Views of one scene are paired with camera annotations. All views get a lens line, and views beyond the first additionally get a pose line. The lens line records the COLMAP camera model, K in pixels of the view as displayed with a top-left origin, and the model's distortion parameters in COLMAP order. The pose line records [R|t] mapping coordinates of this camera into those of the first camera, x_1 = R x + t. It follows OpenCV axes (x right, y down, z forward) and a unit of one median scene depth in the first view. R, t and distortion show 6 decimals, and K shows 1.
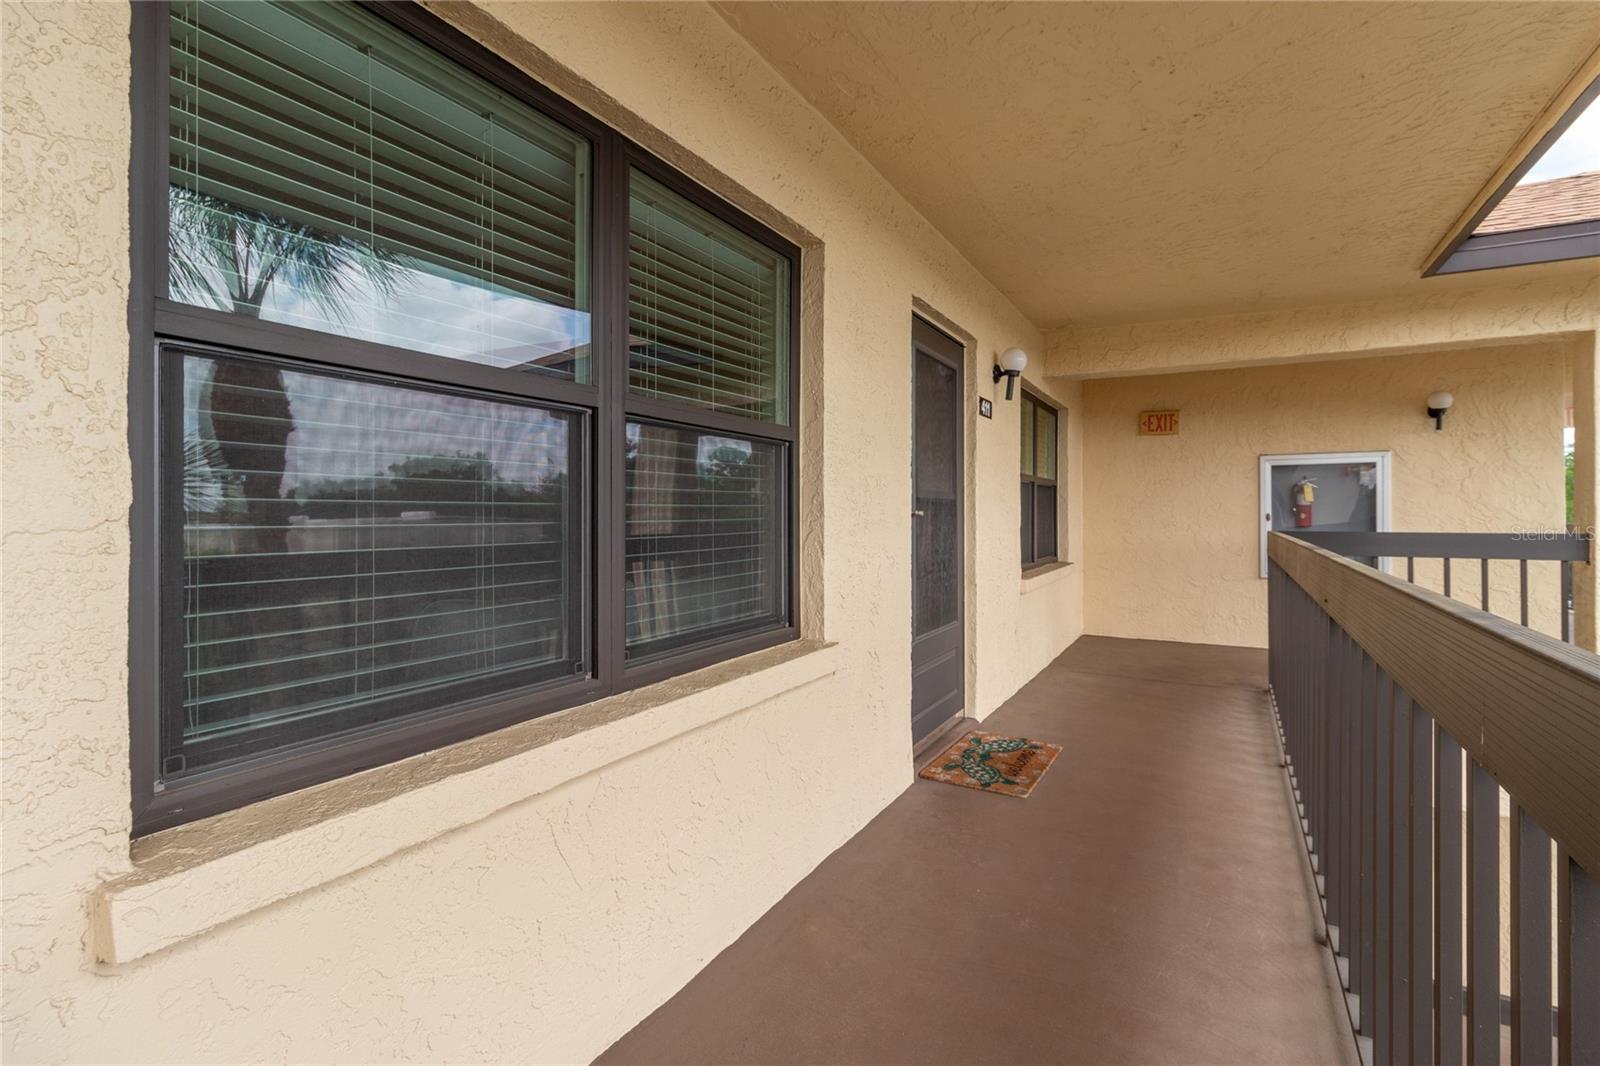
lens RADIAL K [[761.2, 0, 800.0], [0, 761.2, 521.0], [0, 0, 1]] dist [-0.000710, 0.000617]
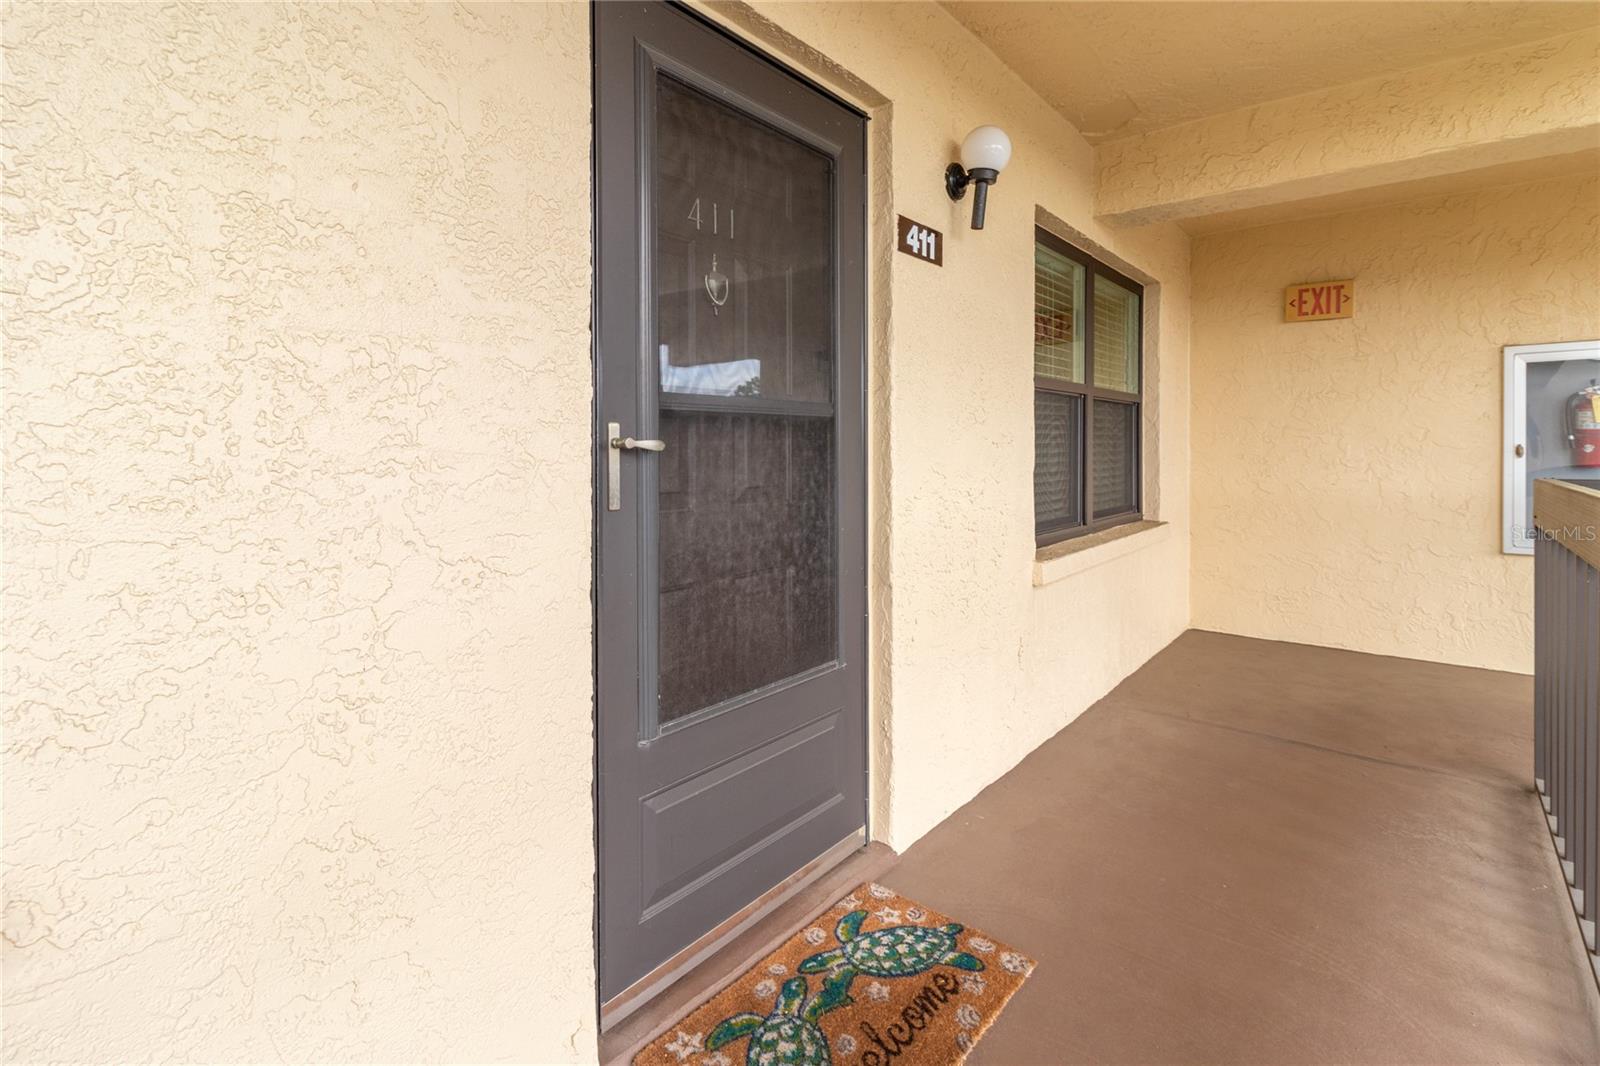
lens RADIAL K [[761.2, 0, 797.6], [0, 761.2, 464.7], [0, 0, 1]] dist [-0.000710, 0.000617]
pose [[0.983743, 0.000655, -0.179582, 0.214239], [0.001603, 0.999921, 0.012429, -0.003013], [0.179576, -0.012514, 0.983665, 0.400164]]
